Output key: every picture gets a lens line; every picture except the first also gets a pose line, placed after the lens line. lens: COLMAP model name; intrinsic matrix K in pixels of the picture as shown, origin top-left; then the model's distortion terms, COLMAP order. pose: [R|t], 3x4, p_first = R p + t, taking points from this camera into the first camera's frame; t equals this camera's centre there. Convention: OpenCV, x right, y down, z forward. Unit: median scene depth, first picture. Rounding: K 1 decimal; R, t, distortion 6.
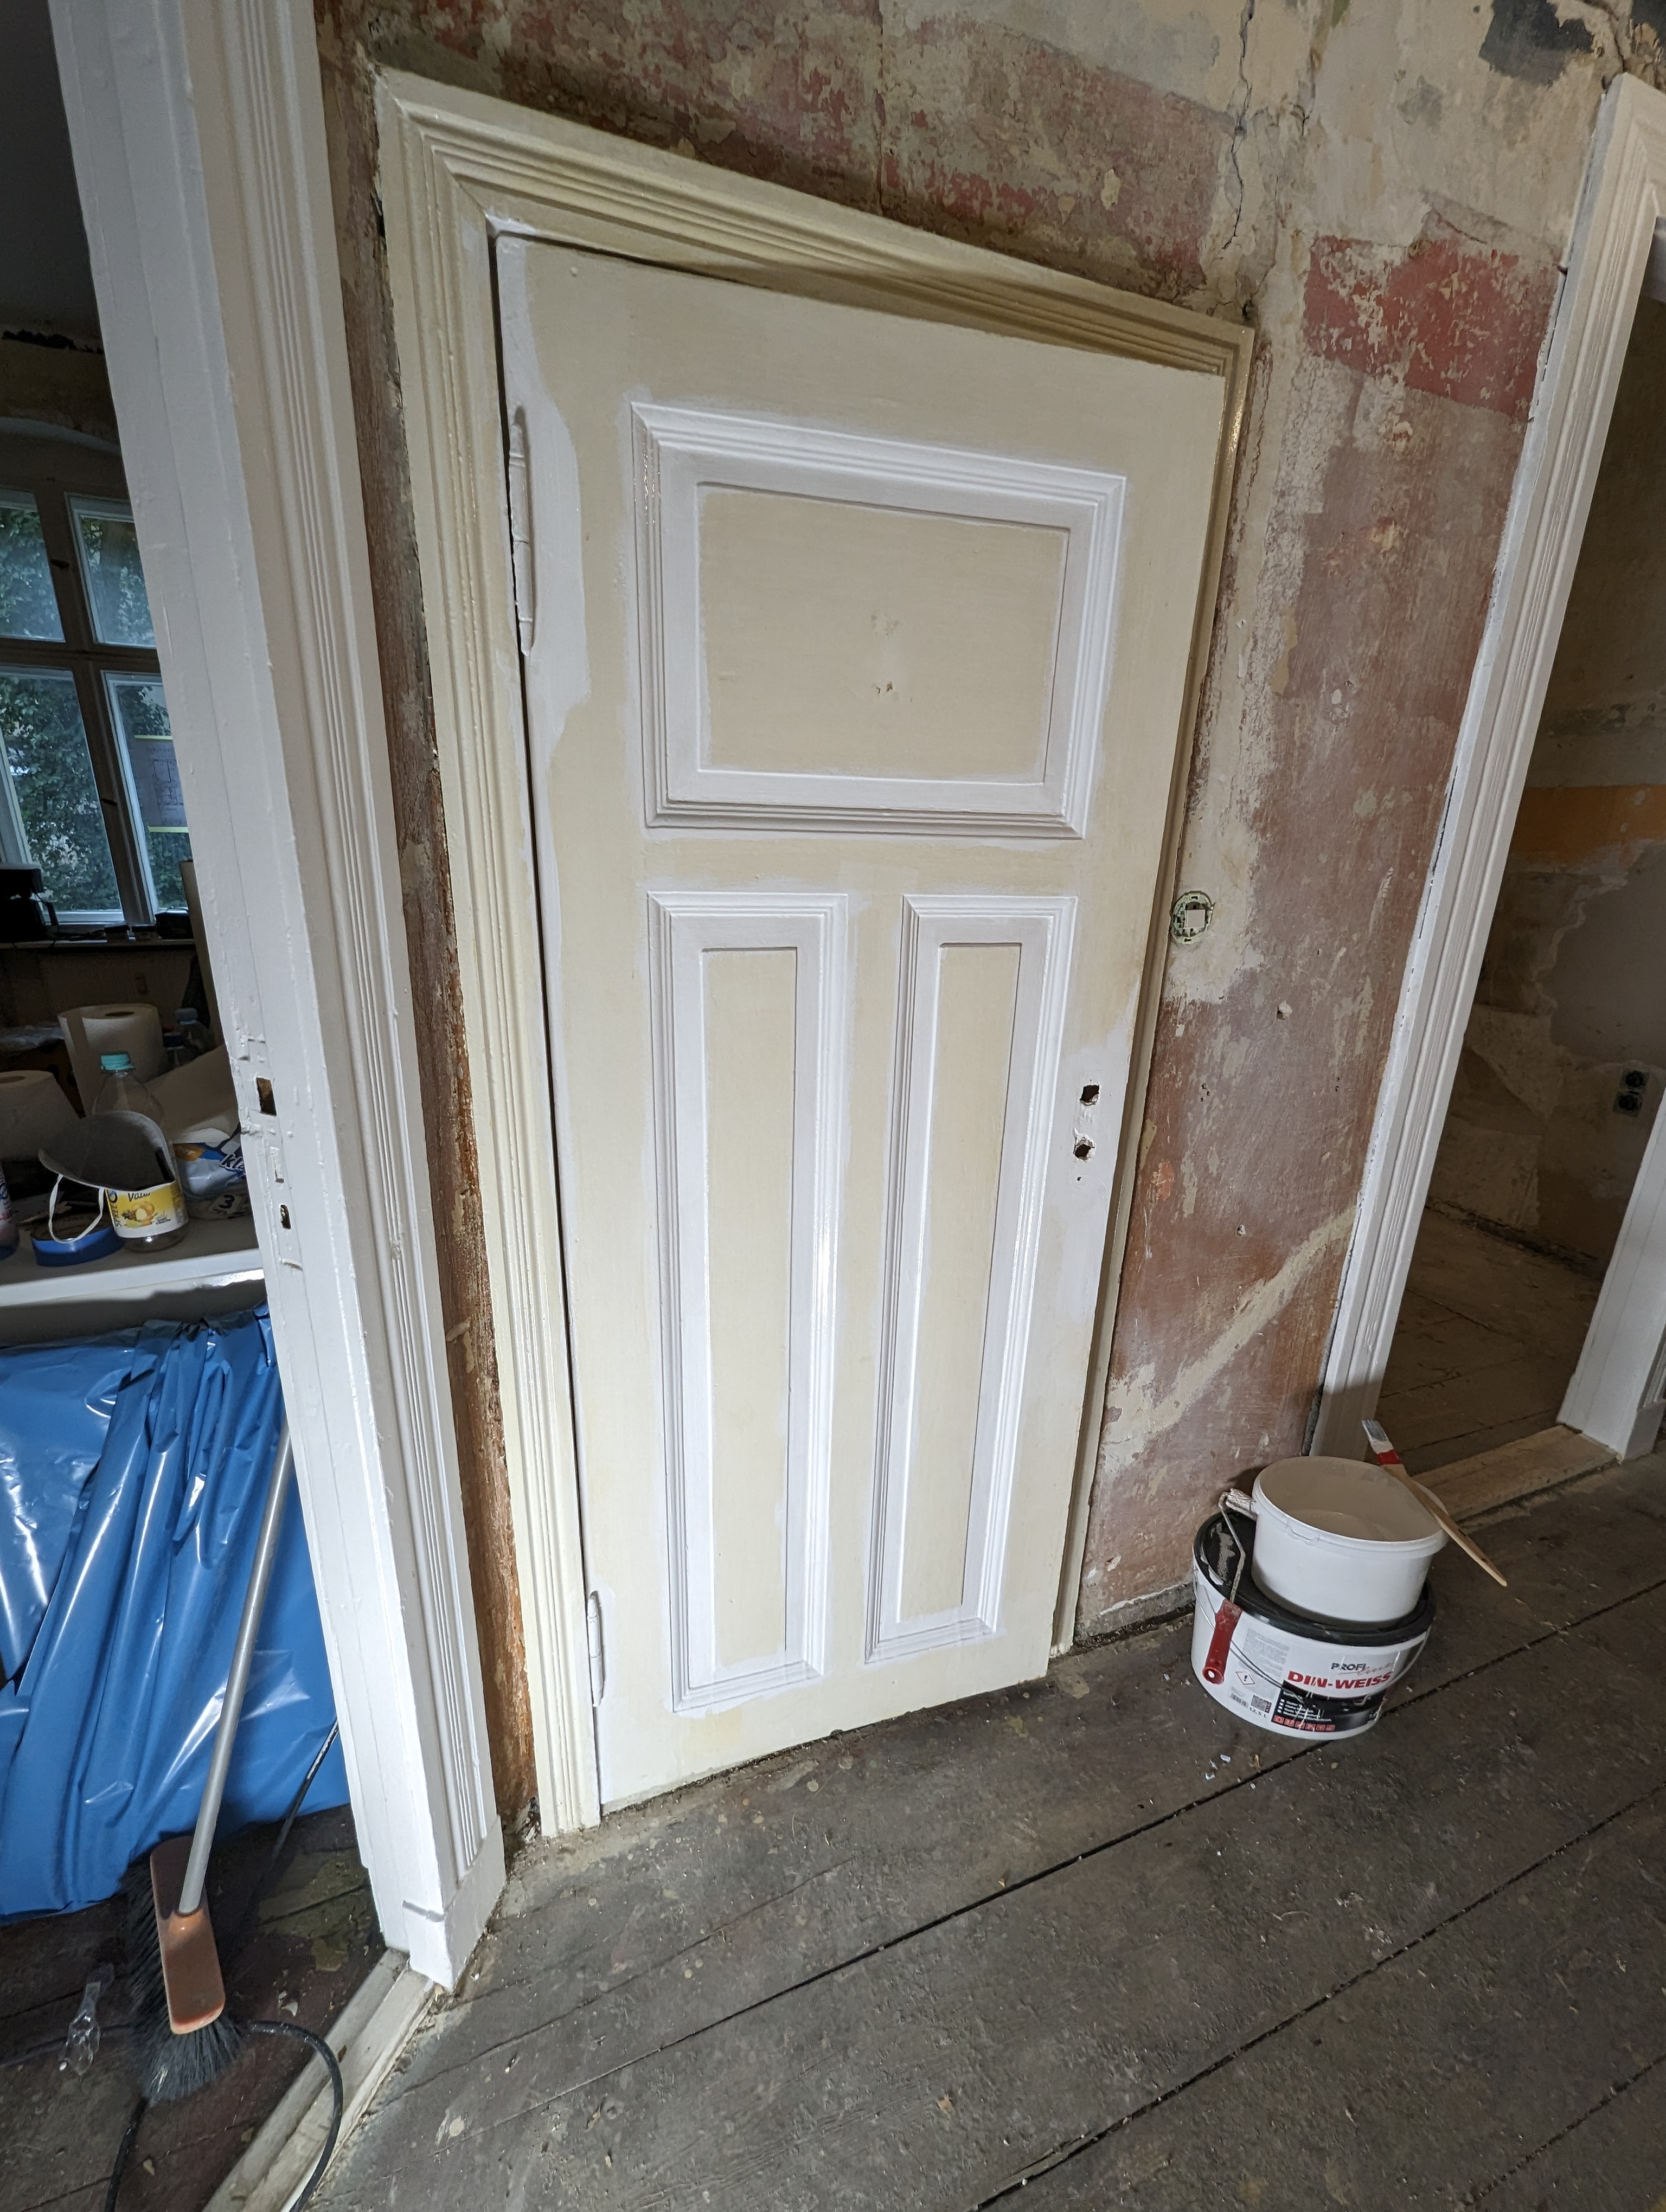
lens RADIAL K [[895.6, 0, 818.9], [0, 895.6, 1097.1], [0, 0, 1]] dist [0.000442, -0.001376]
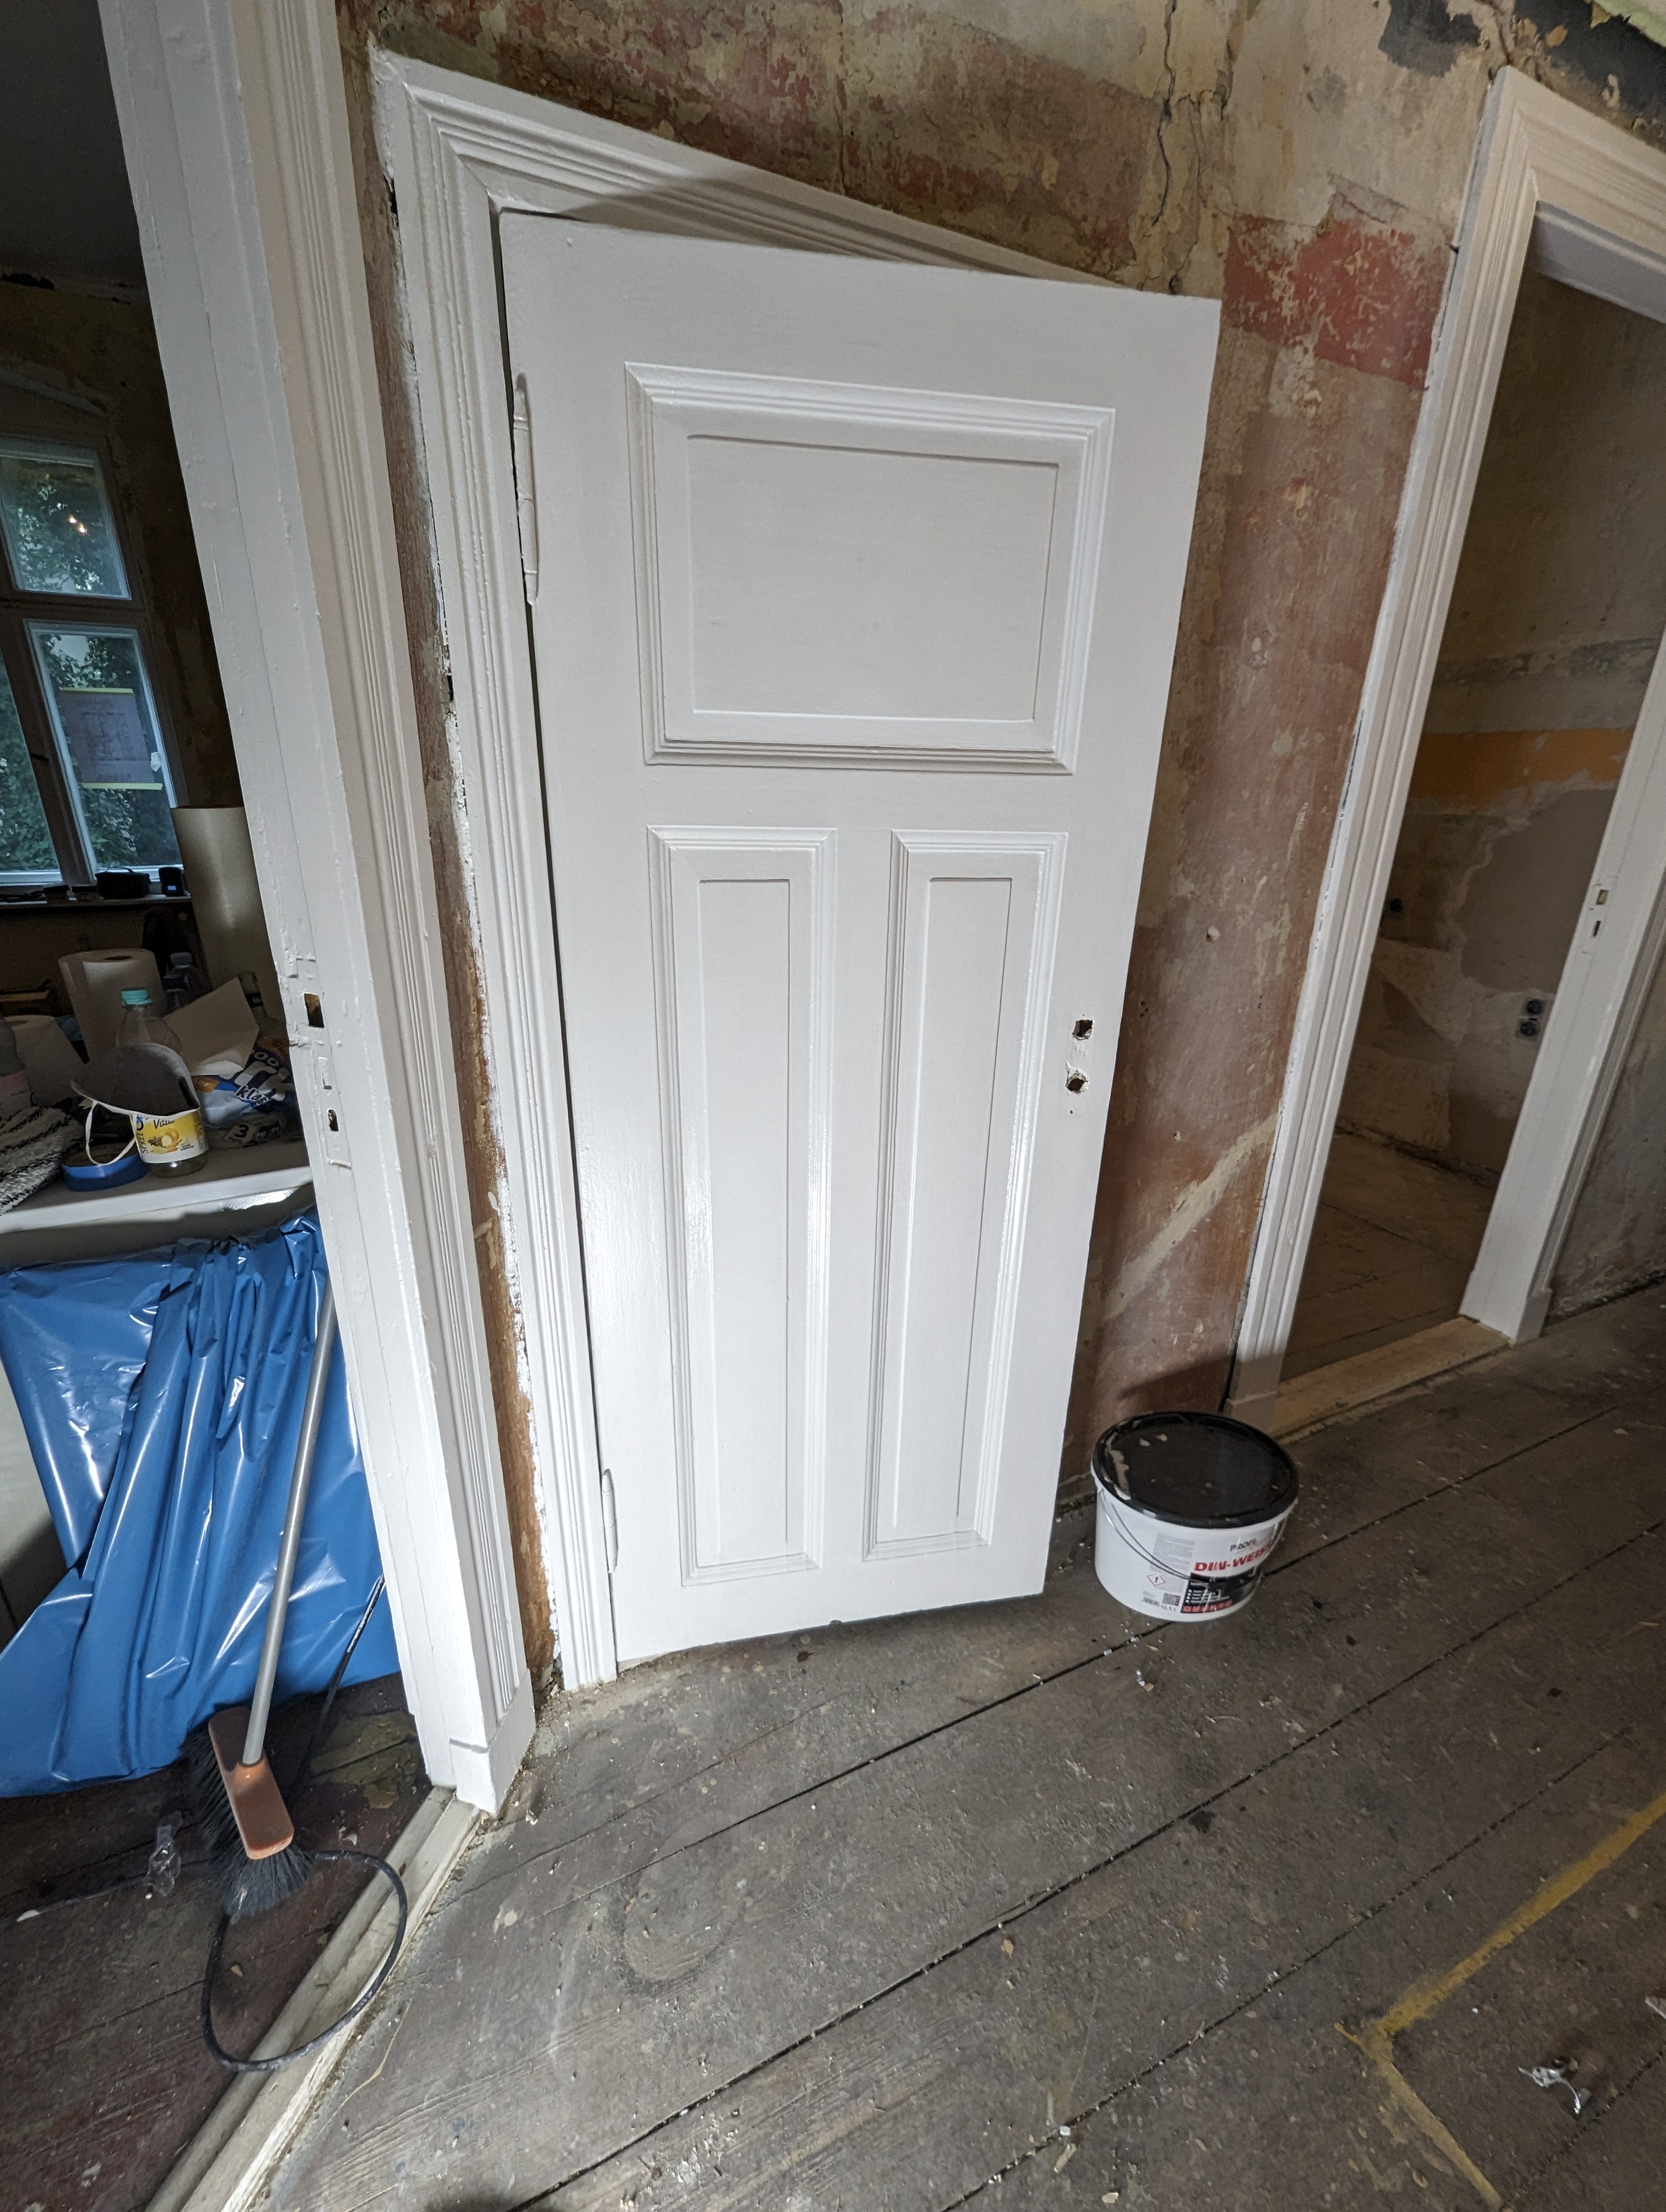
lens RADIAL K [[895.6, 0, 818.9], [0, 895.6, 1097.1], [0, 0, 1]] dist [0.000442, -0.001376]
pose [[0.998217, -0.027164, 0.053147, -0.038032], [0.024751, 0.998656, 0.045538, 0.051316], [-0.054312, -0.044141, 0.997548, -0.107265]]
